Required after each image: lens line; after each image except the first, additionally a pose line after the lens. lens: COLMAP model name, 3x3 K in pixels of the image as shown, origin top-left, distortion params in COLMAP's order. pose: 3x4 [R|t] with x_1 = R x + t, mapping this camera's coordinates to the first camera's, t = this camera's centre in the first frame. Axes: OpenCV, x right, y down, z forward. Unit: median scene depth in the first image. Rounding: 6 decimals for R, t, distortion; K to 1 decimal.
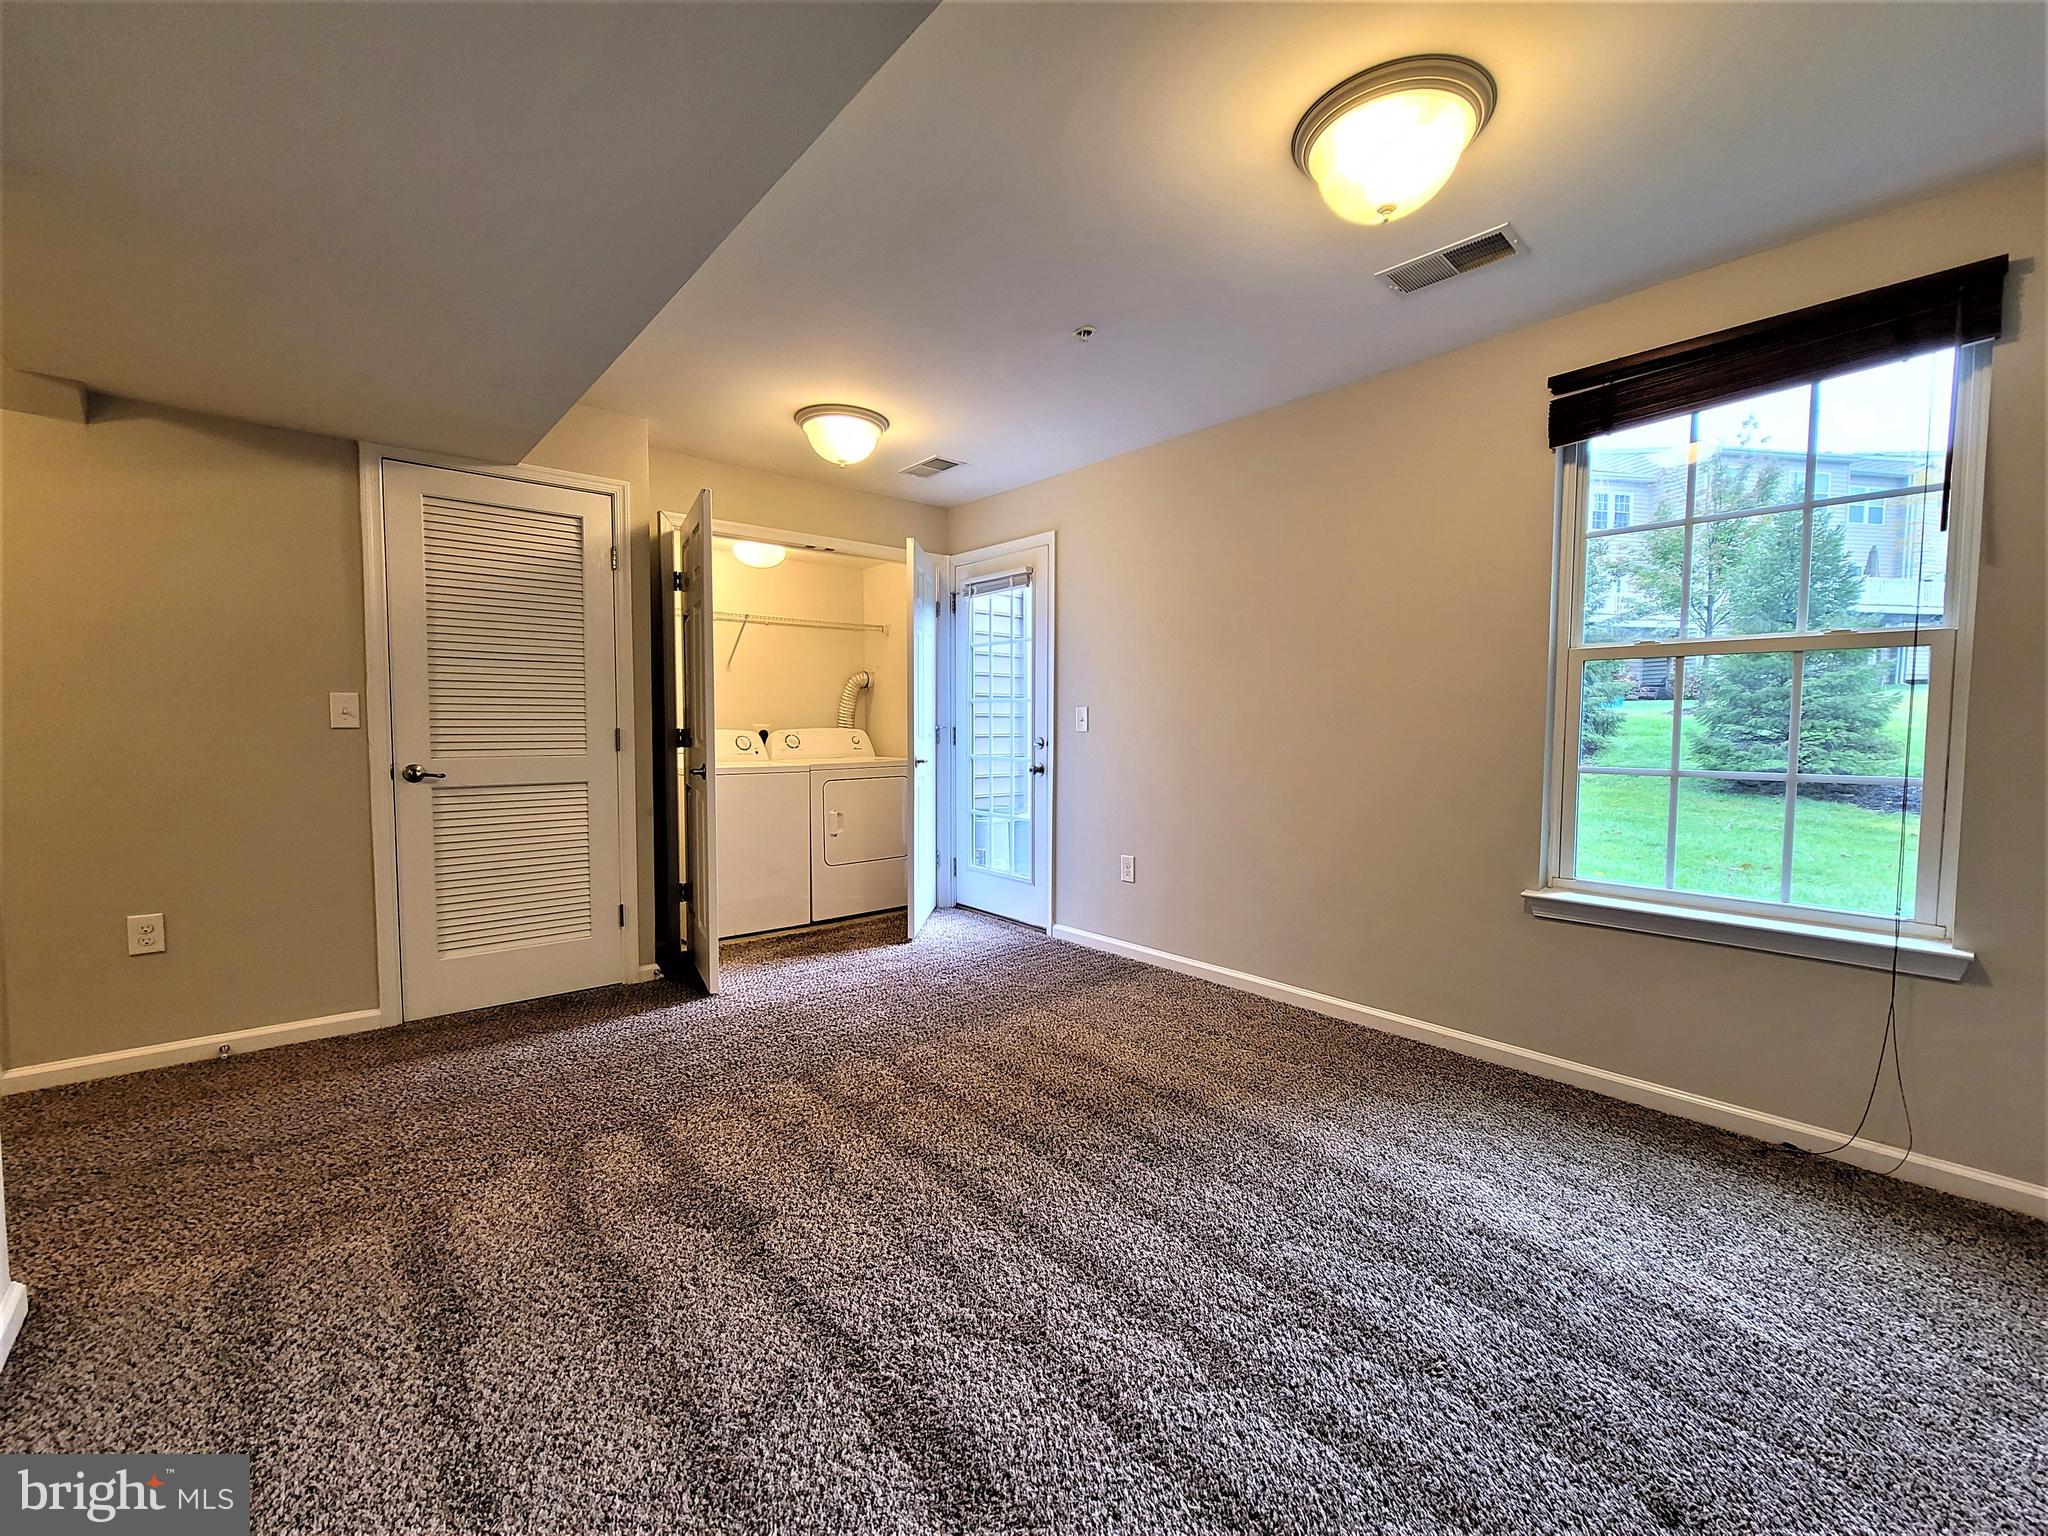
lens RADIAL K [[839.2, 0, 1010.5], [0, 839.2, 771.4], [0, 0, 1]] dist [-0.007206, 0.002317]
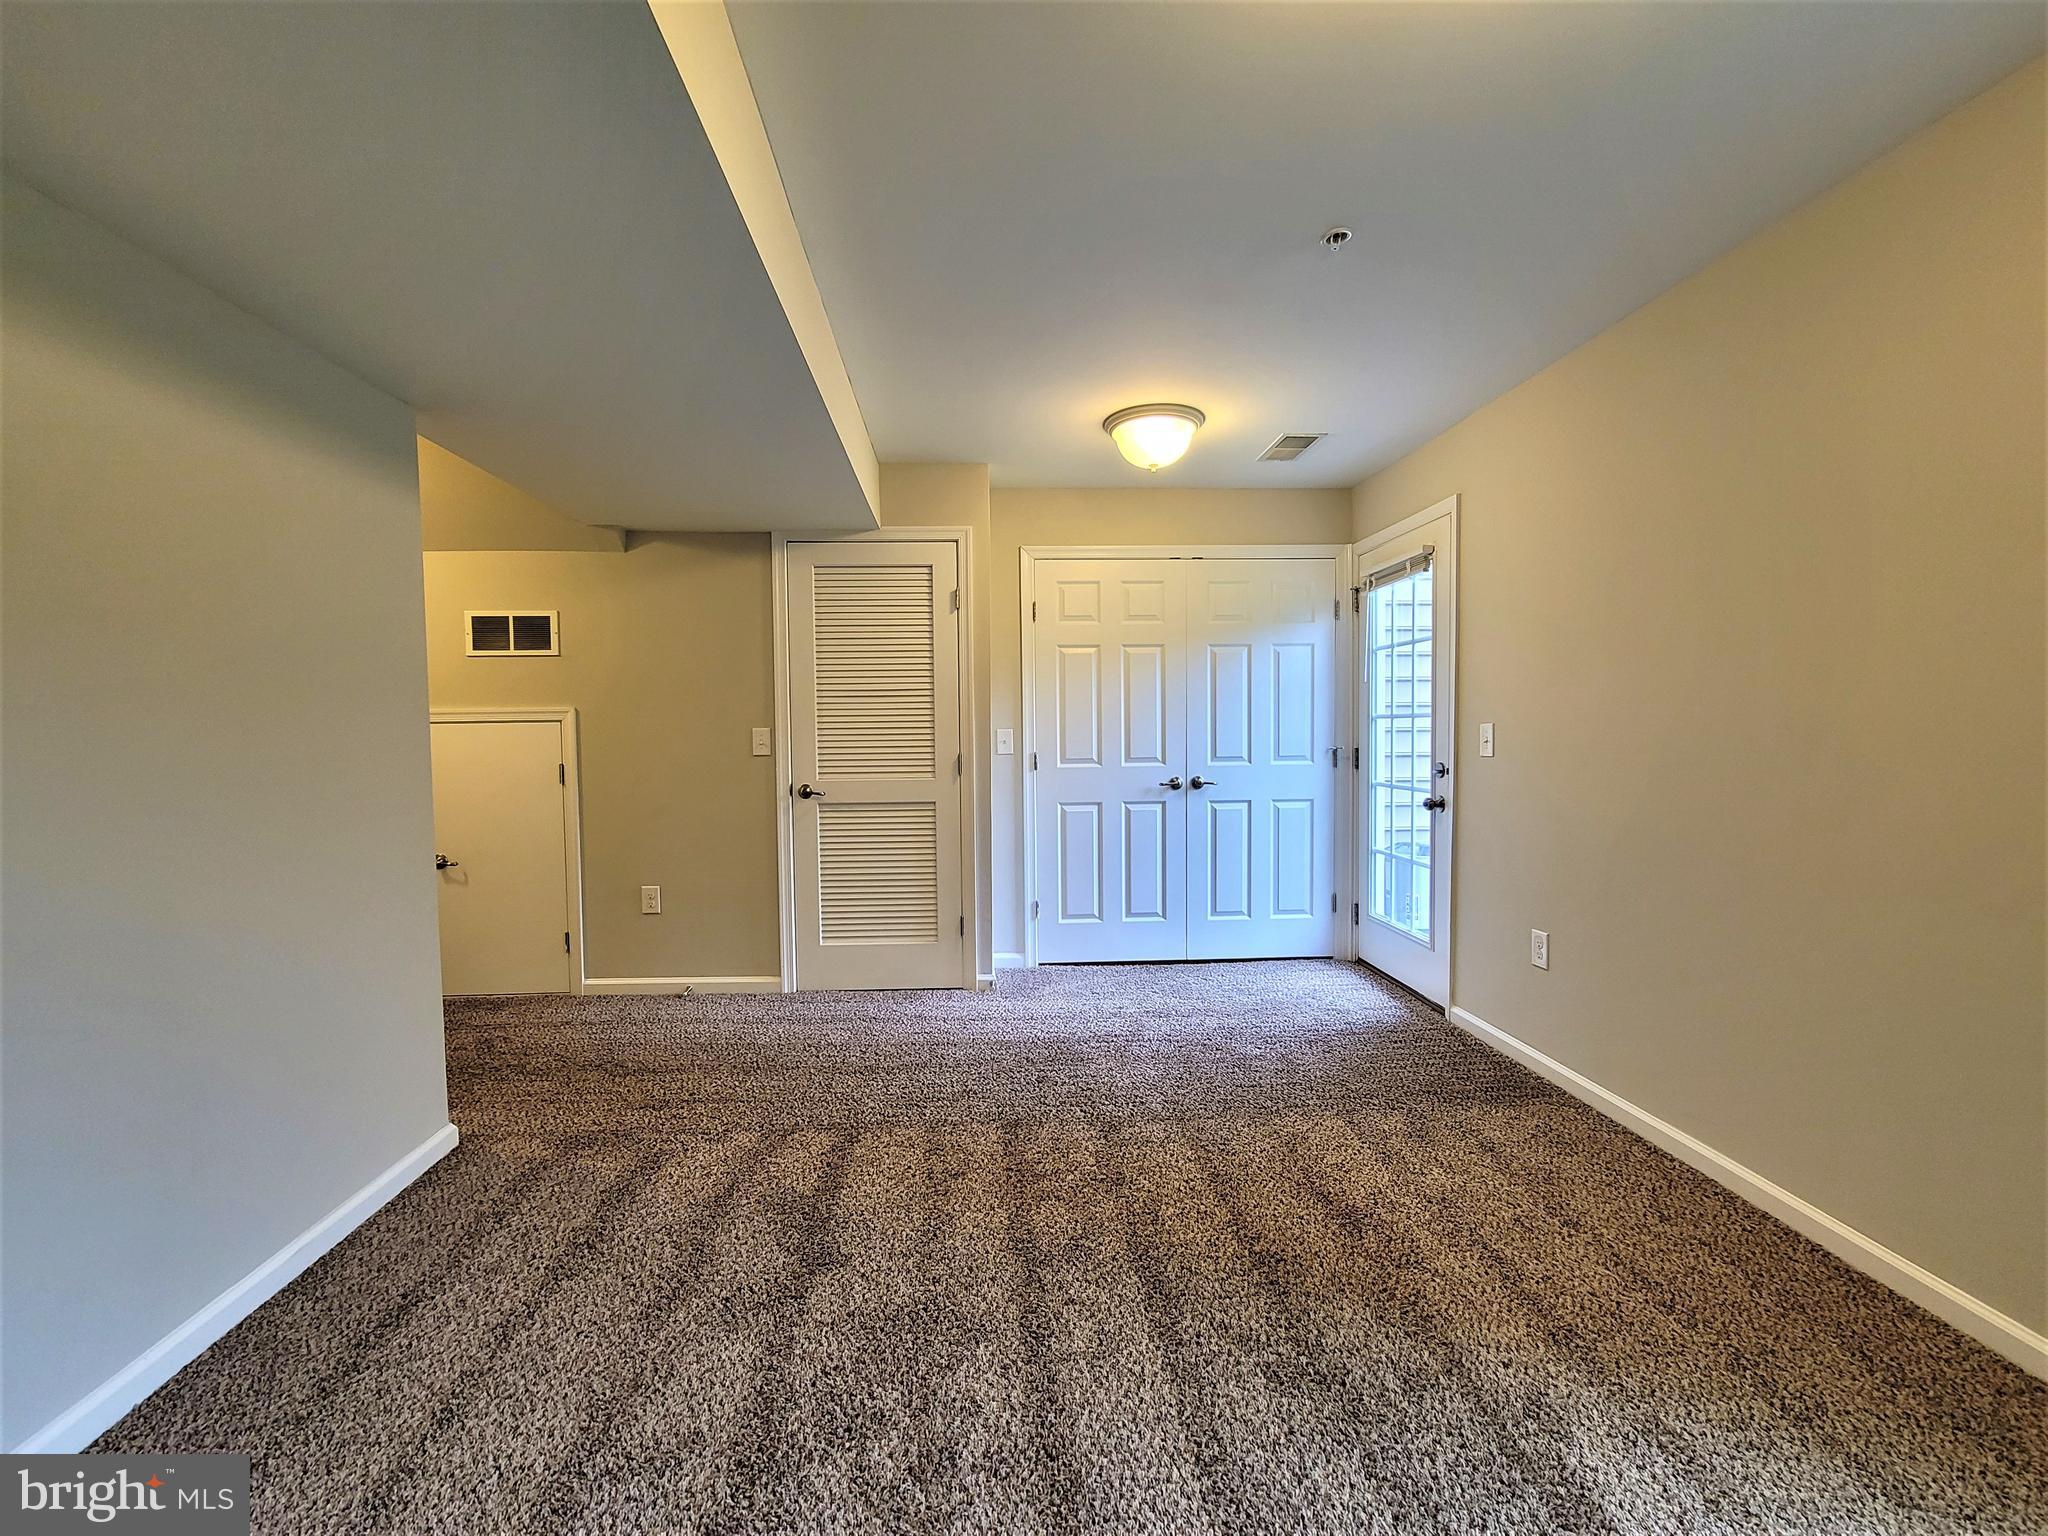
lens RADIAL K [[839.2, 0, 1006.2], [0, 839.2, 772.3], [0, 0, 1]] dist [-0.007206, 0.002317]
pose [[0.788500, 0.016800, -0.614806, 0.289074], [-0.021617, 0.999766, -0.000404, -0.032756], [0.614655, 0.013608, 0.788679, 0.205475]]
